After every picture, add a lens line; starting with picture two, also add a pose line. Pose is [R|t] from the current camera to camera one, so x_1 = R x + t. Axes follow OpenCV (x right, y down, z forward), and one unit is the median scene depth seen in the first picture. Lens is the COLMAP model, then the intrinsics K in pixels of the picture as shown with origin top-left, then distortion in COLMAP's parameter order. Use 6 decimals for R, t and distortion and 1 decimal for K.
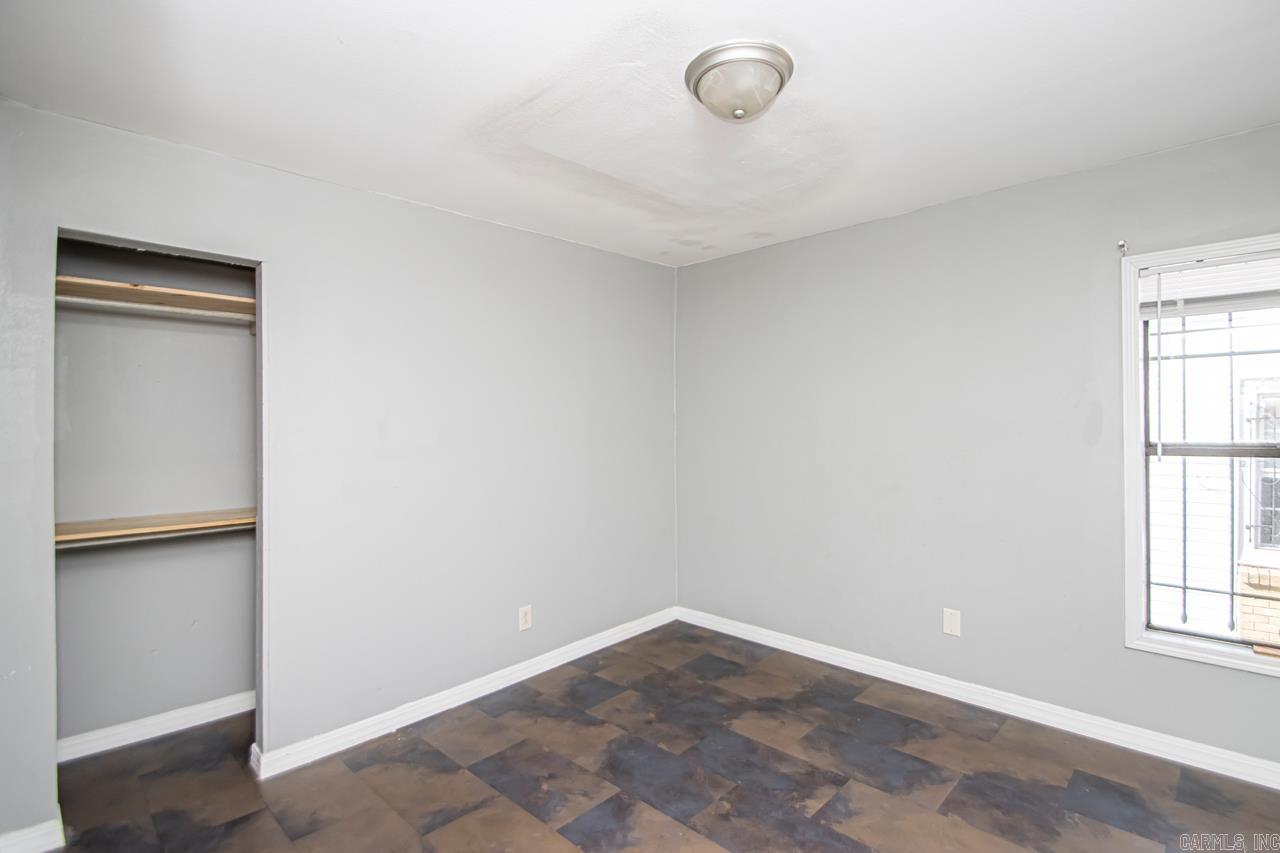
lens RADIAL K [[596.4, 0, 647.1], [0, 596.4, 419.0], [0, 0, 1]] dist [0.014234, -0.016423]
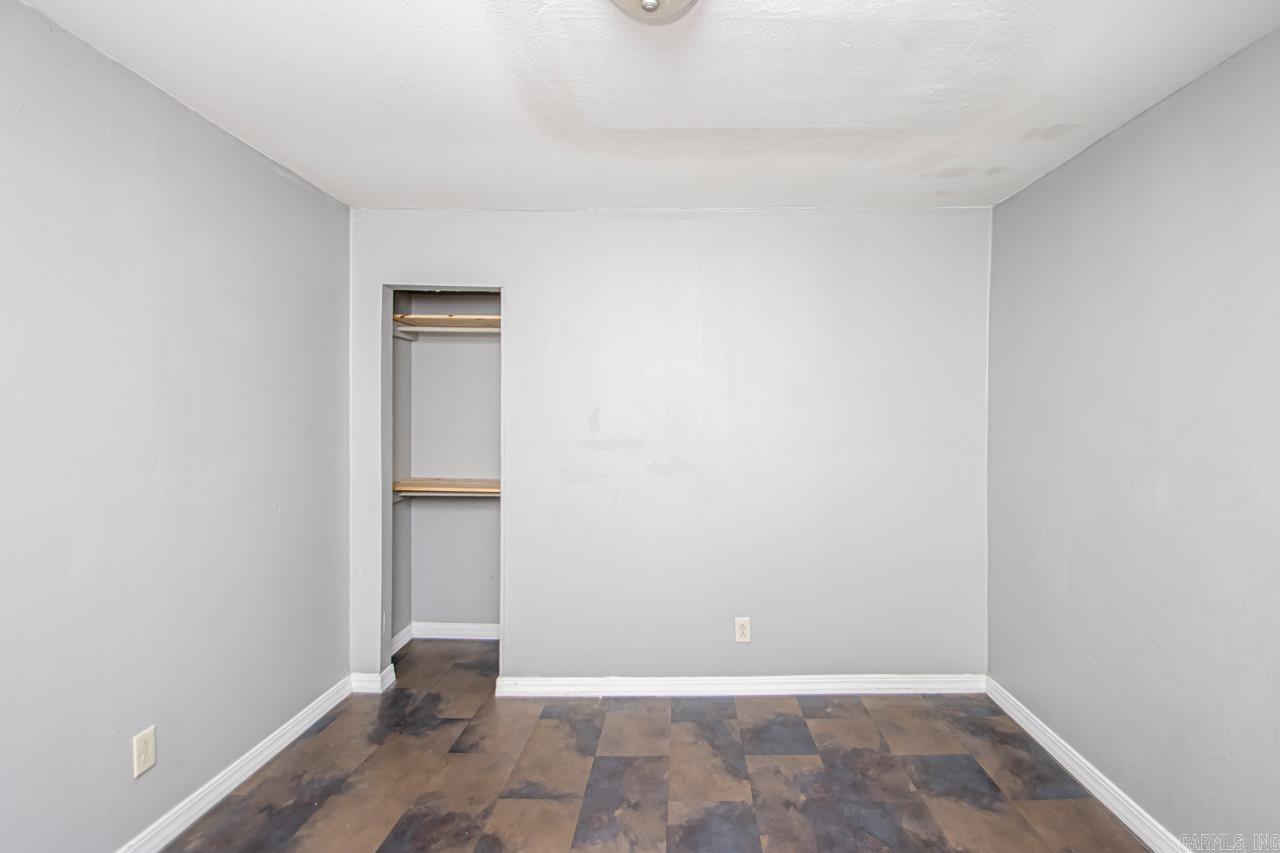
lens RADIAL K [[596.4, 0, 689.6], [0, 596.4, 407.0], [0, 0, 1]] dist [0.014234, -0.016423]
pose [[0.701349, 0.018409, -0.712580, 0.475350], [-0.012116, 0.999830, 0.013905, -0.028053], [0.712715, -0.001119, 0.701453, 0.359535]]
